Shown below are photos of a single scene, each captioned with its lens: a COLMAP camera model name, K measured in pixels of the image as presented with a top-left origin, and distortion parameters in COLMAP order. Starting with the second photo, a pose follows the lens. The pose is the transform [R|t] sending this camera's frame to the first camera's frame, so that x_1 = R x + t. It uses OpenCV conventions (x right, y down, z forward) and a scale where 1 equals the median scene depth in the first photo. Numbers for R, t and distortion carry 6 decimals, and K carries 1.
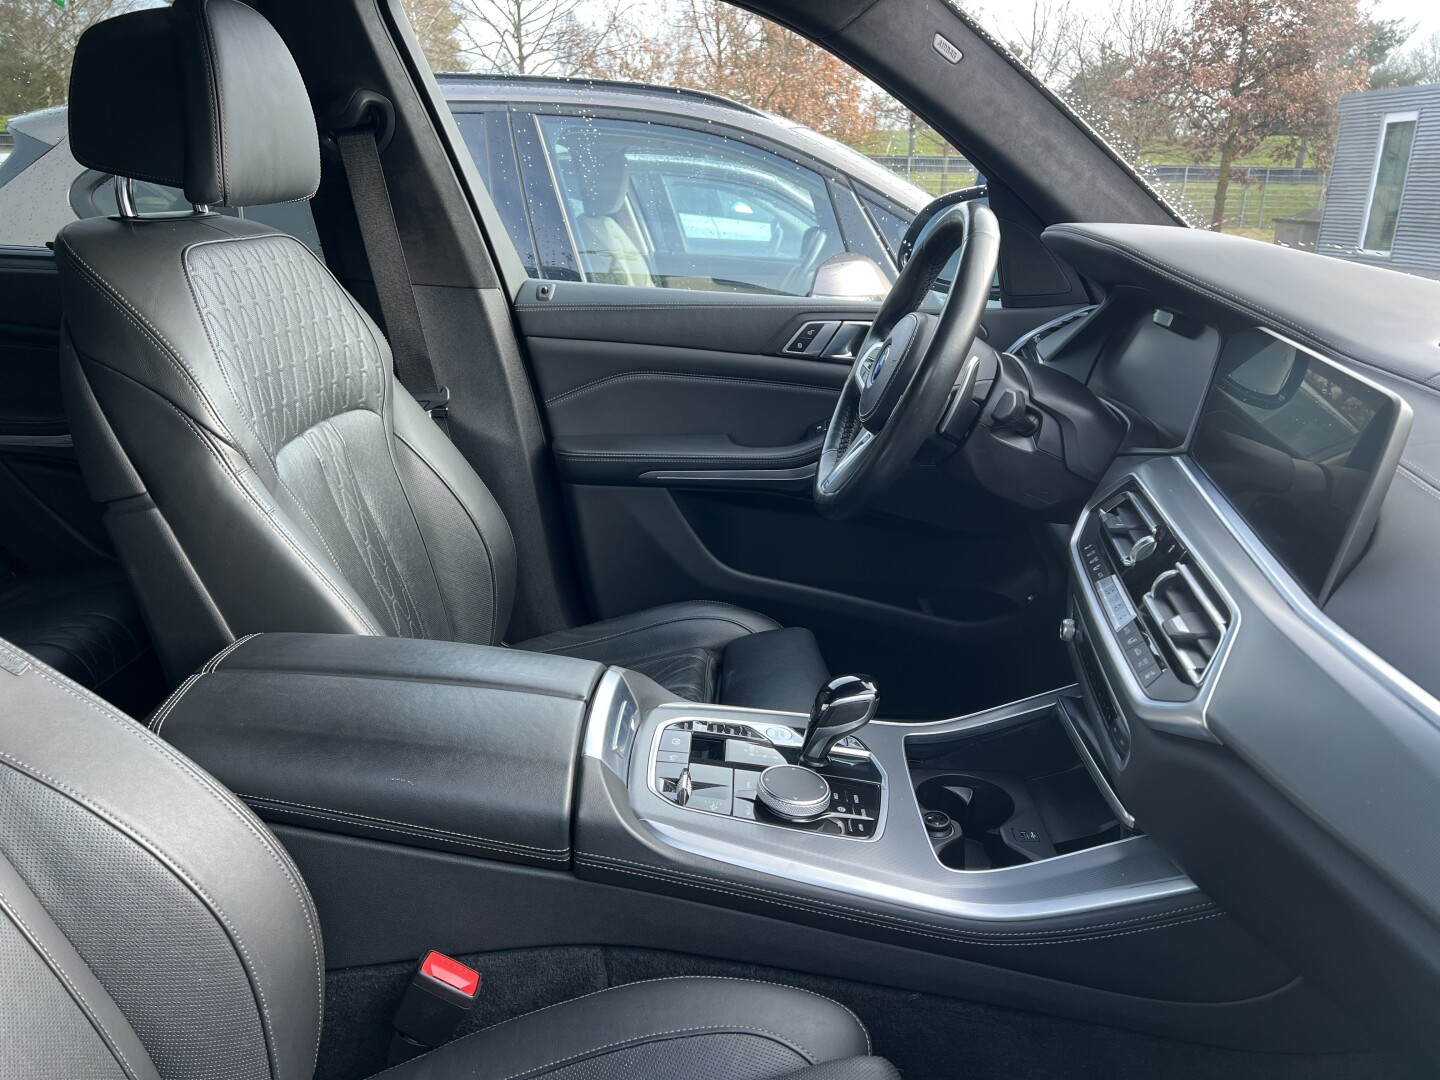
lens RADIAL K [[1084.4, 0, 720.0], [0, 1084.4, 540.0], [0, 0, 1]] dist [0.068006, -0.089509]
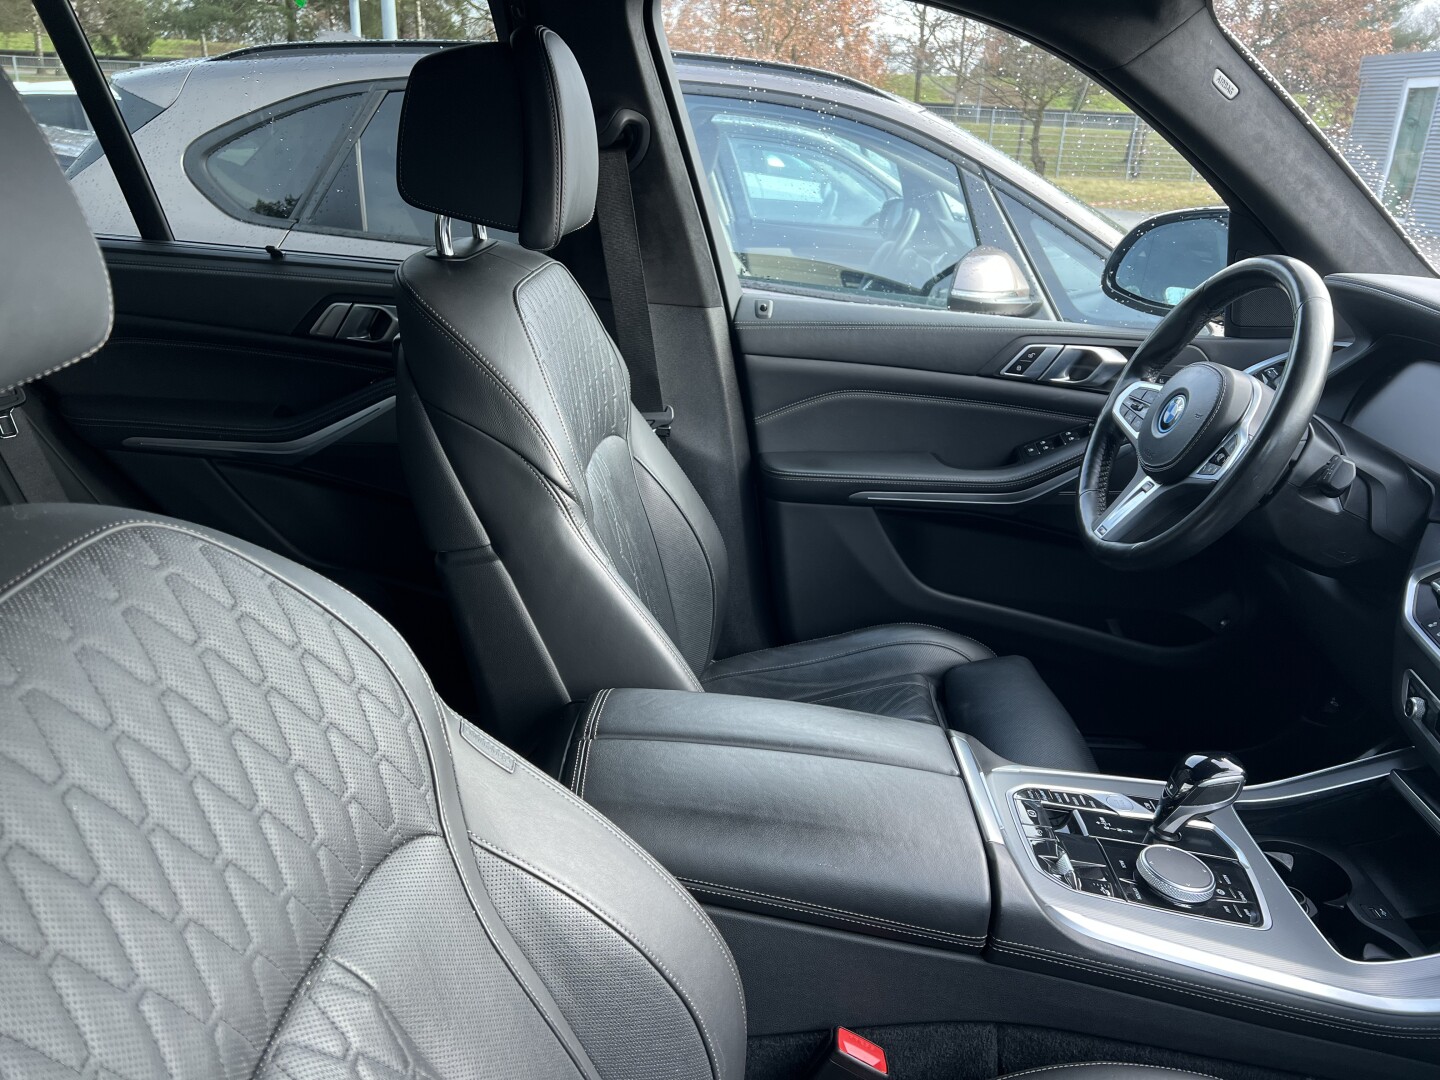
lens RADIAL K [[1089.3, 0, 720.0], [0, 1089.3, 540.0], [0, 0, 1]] dist [0.060356, -0.079484]
pose [[0.999597, 0.025114, 0.013221, -0.217951], [-0.025714, 0.998548, 0.047337, -0.066849], [-0.012013, -0.047658, 0.998791, 0.001217]]
